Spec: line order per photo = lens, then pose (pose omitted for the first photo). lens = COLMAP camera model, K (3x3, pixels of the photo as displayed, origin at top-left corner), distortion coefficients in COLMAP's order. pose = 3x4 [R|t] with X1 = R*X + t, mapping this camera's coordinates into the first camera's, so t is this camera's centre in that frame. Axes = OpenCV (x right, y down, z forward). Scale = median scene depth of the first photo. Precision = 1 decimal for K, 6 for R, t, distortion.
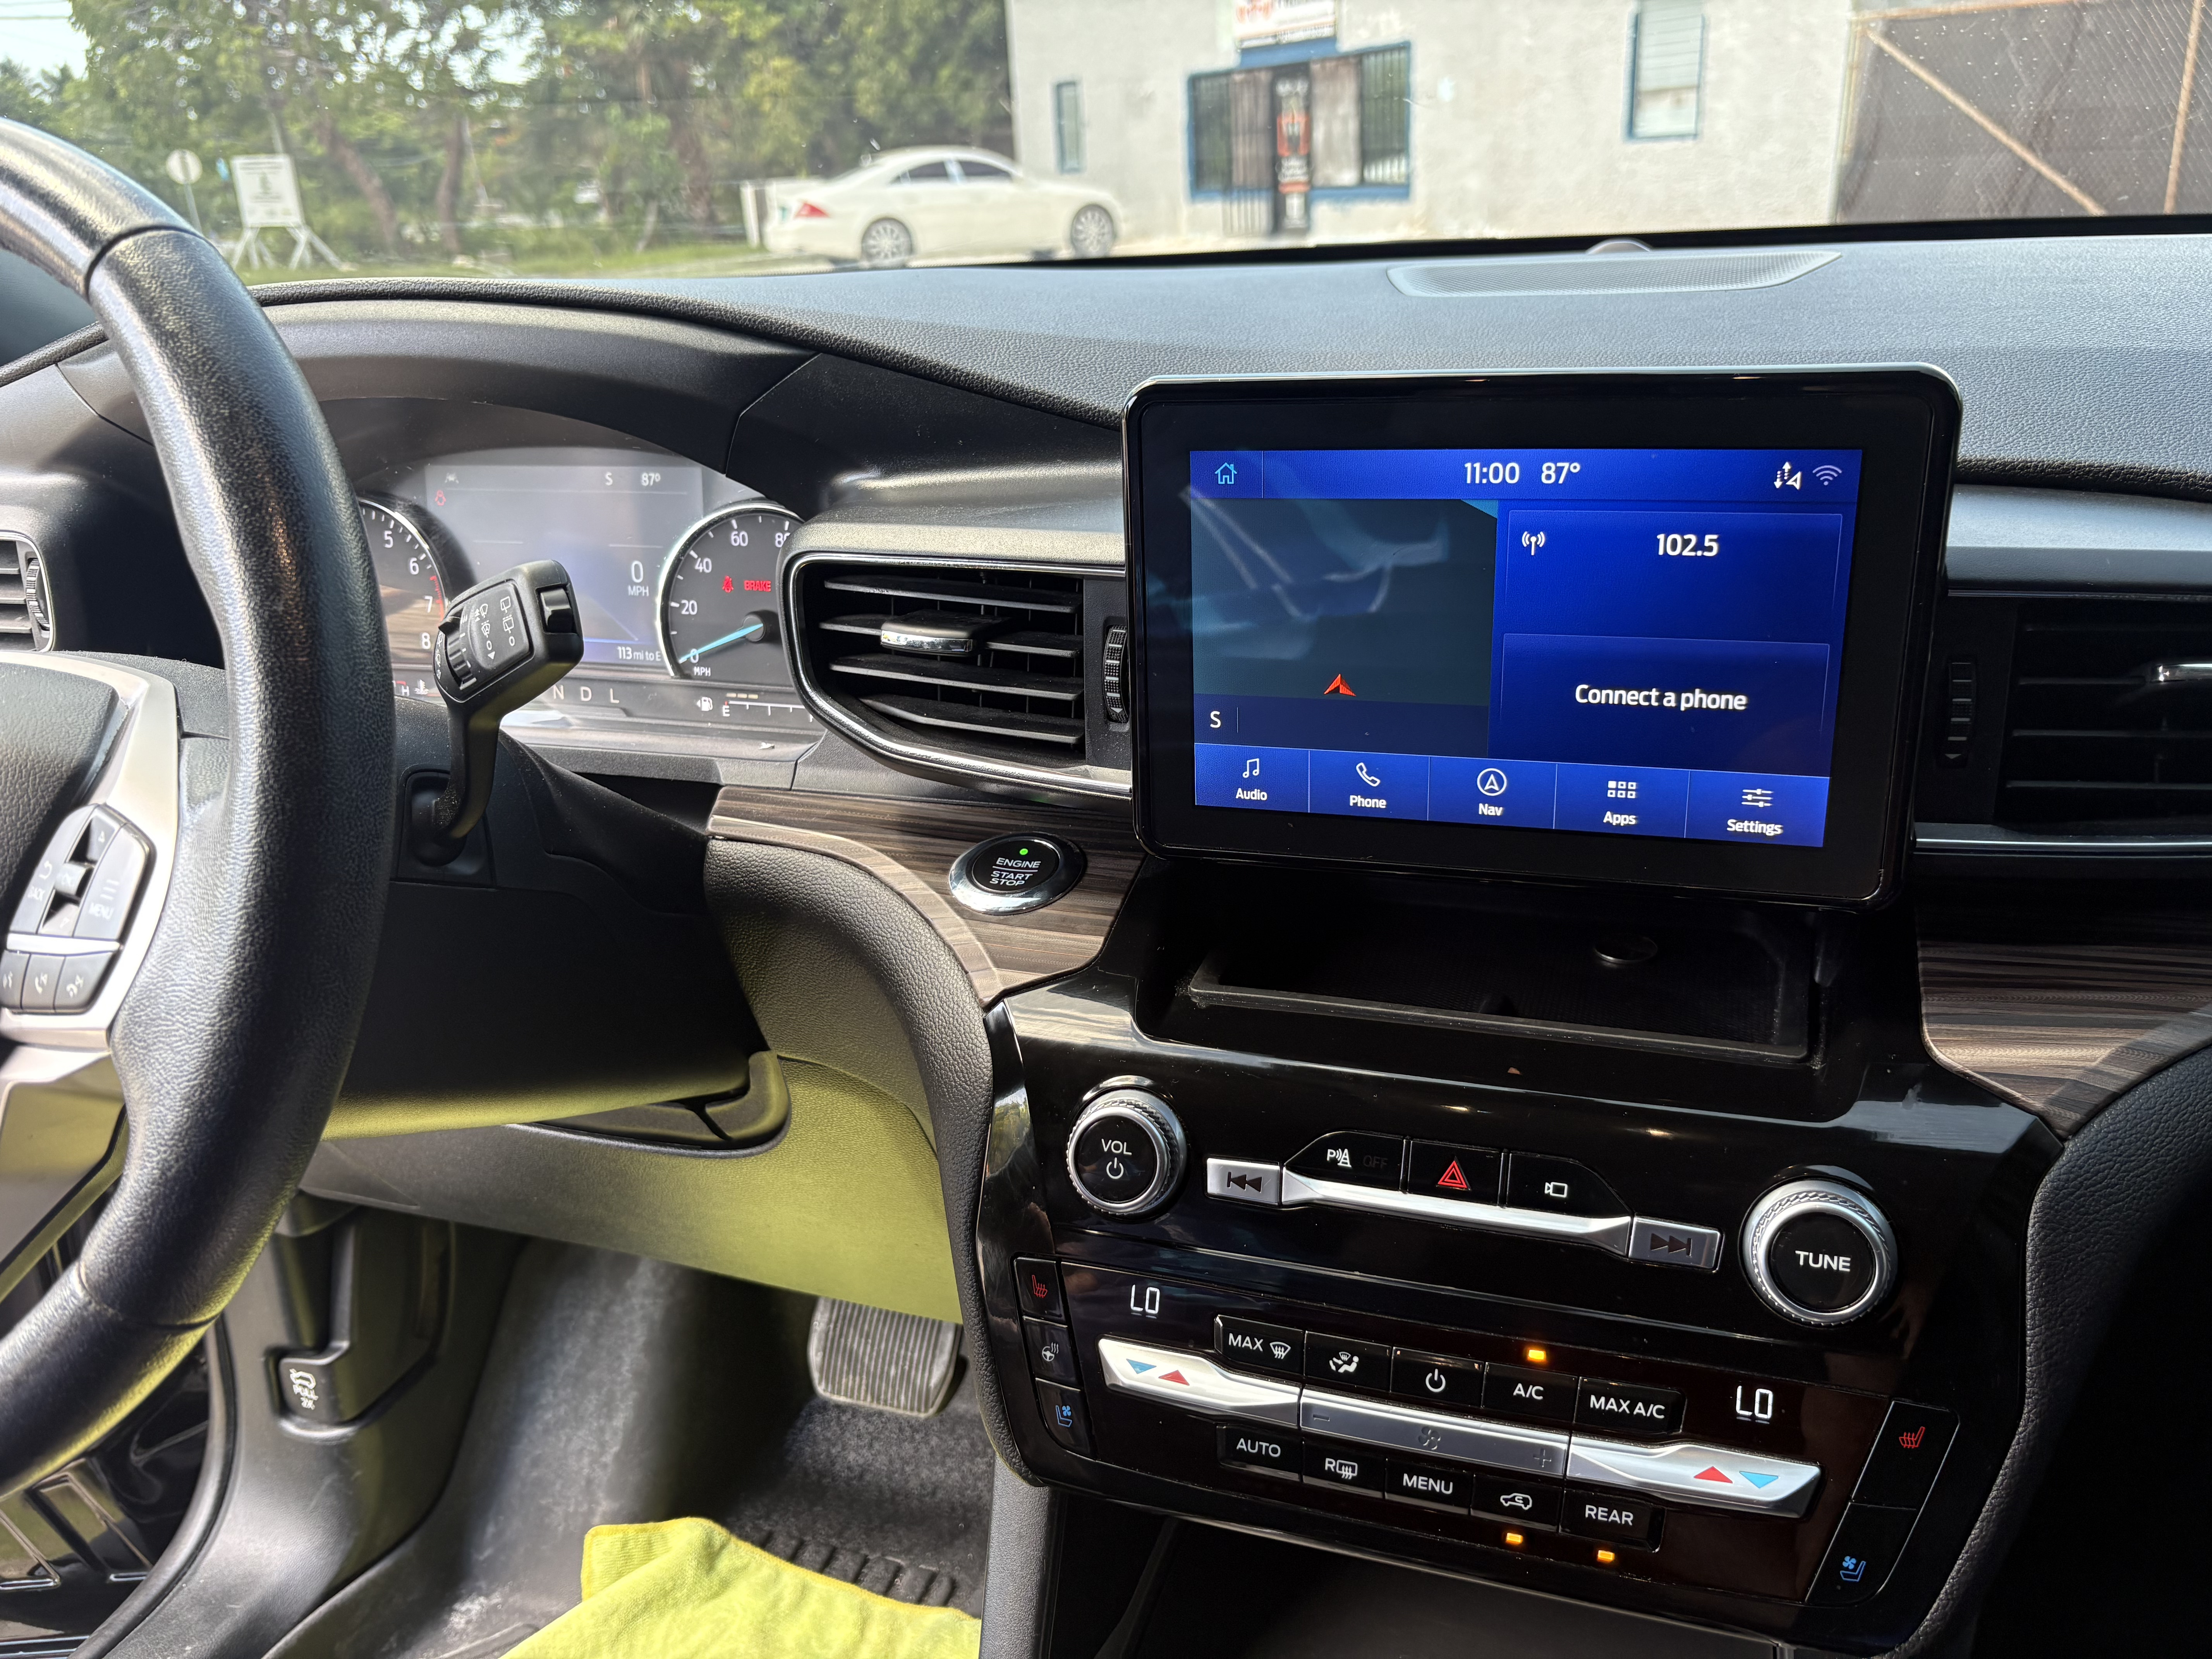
lens RADIAL K [[1659.0, 0, 1106.0], [0, 1659.0, 829.5], [0, 0, 1]] dist [0.081320, -0.086382]
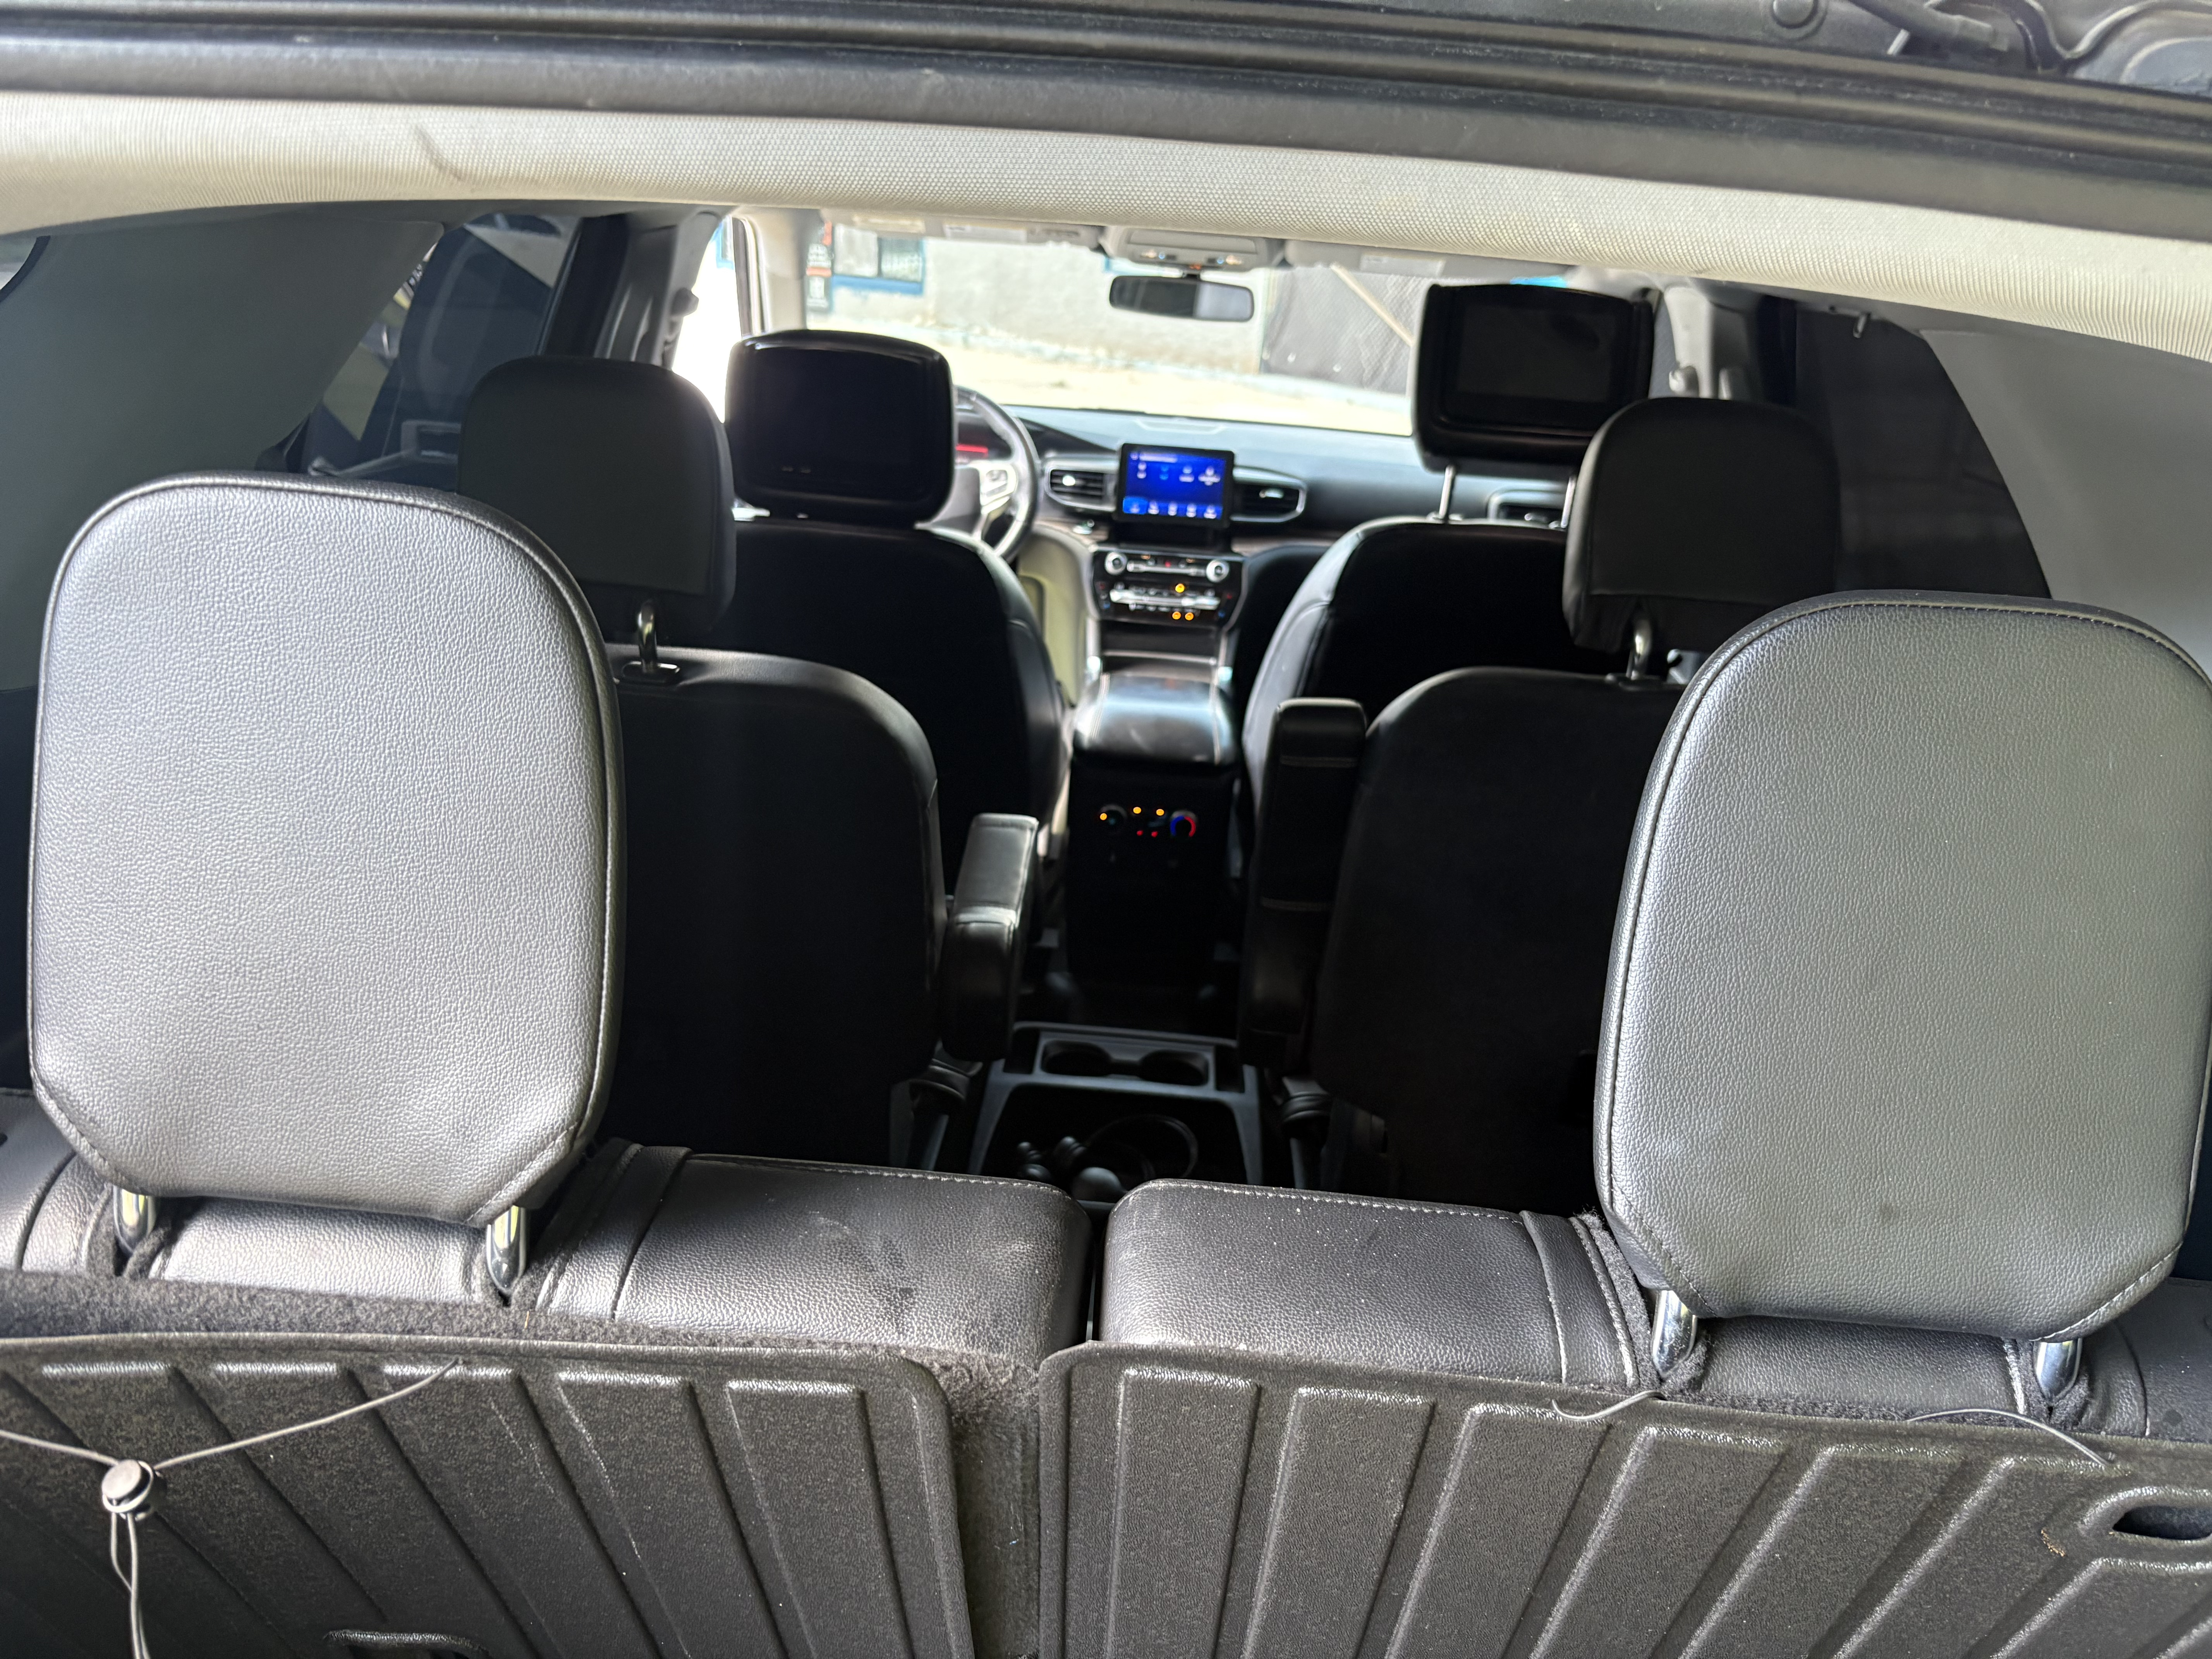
lens RADIAL K [[1786.3, 0, 1106.0], [0, 1786.3, 829.5], [0, 0, 1]] dist [0.101164, -0.289263]
pose [[0.949892, 0.026344, 0.311466, -2.198324], [-0.009435, 0.998405, -0.055670, 1.648658], [-0.312436, 0.049941, 0.948625, -5.584343]]
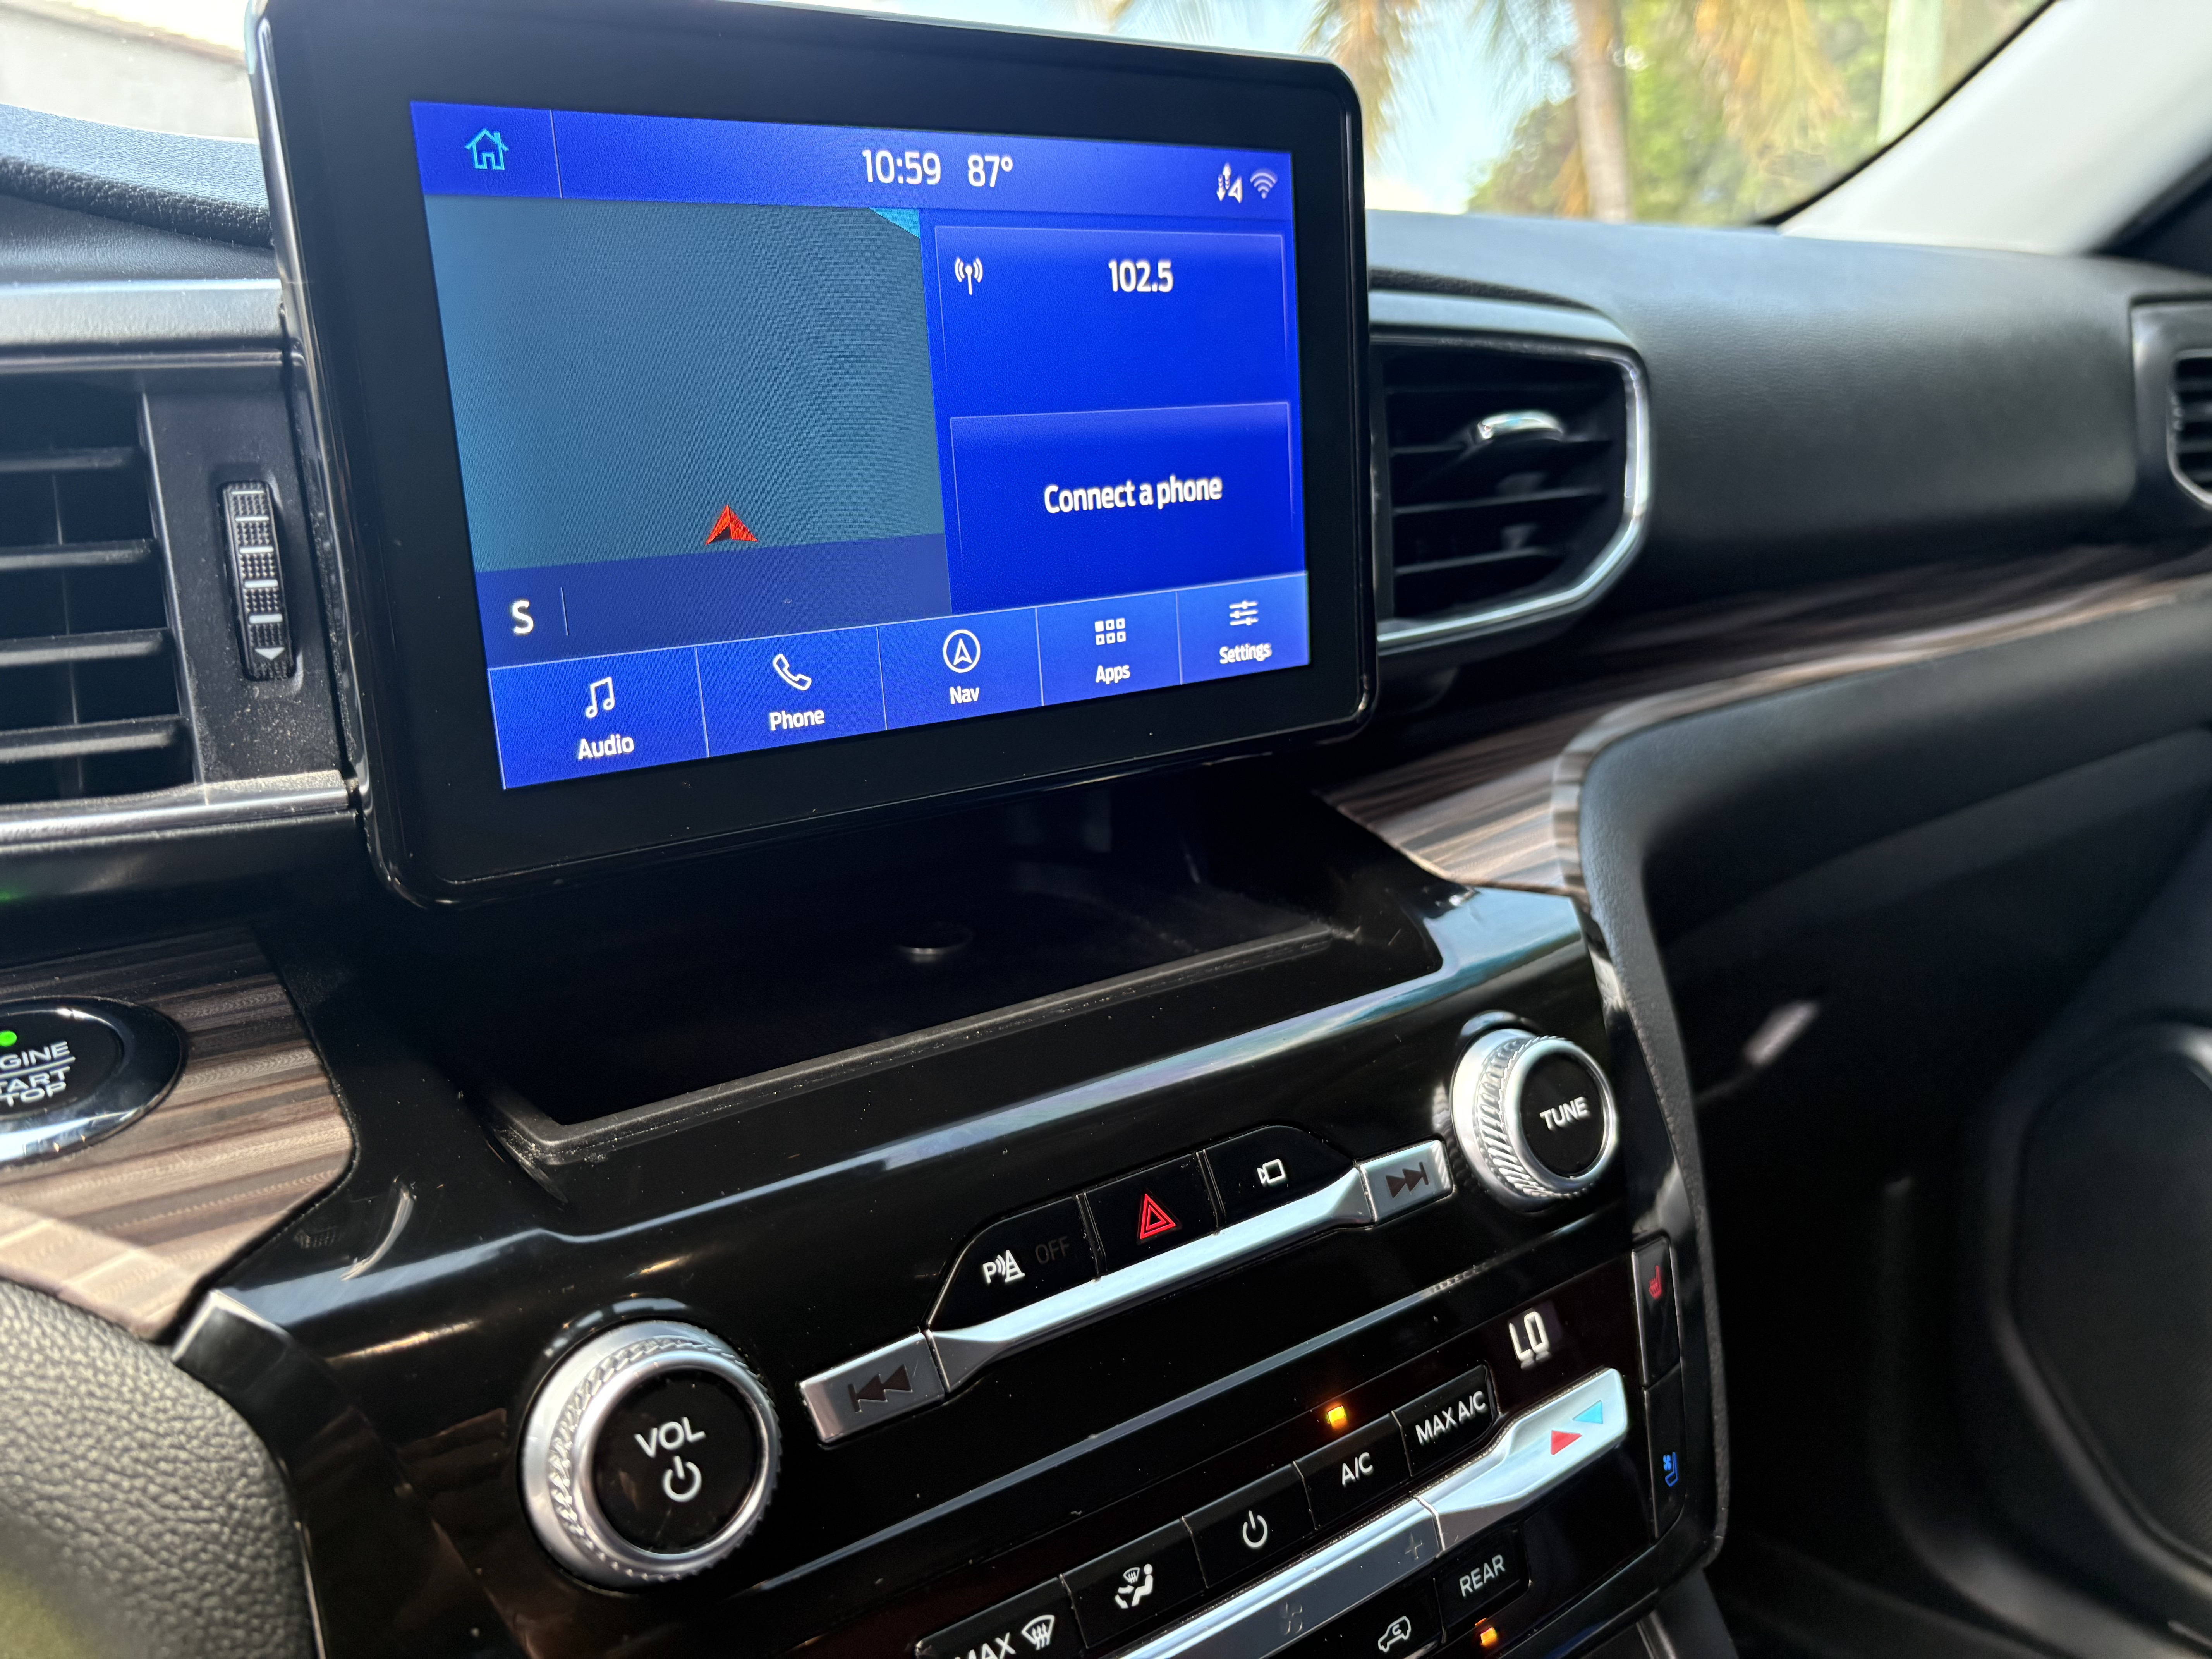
lens RADIAL K [[1786.3, 0, 1106.0], [0, 1786.3, 829.5], [0, 0, 1]] dist [0.101164, -0.289263]
pose [[0.577125, -0.165868, 0.799634, -0.329571], [0.296777, 0.954810, -0.016138, 0.070802], [-0.760822, 0.246627, 0.600271, 0.564787]]
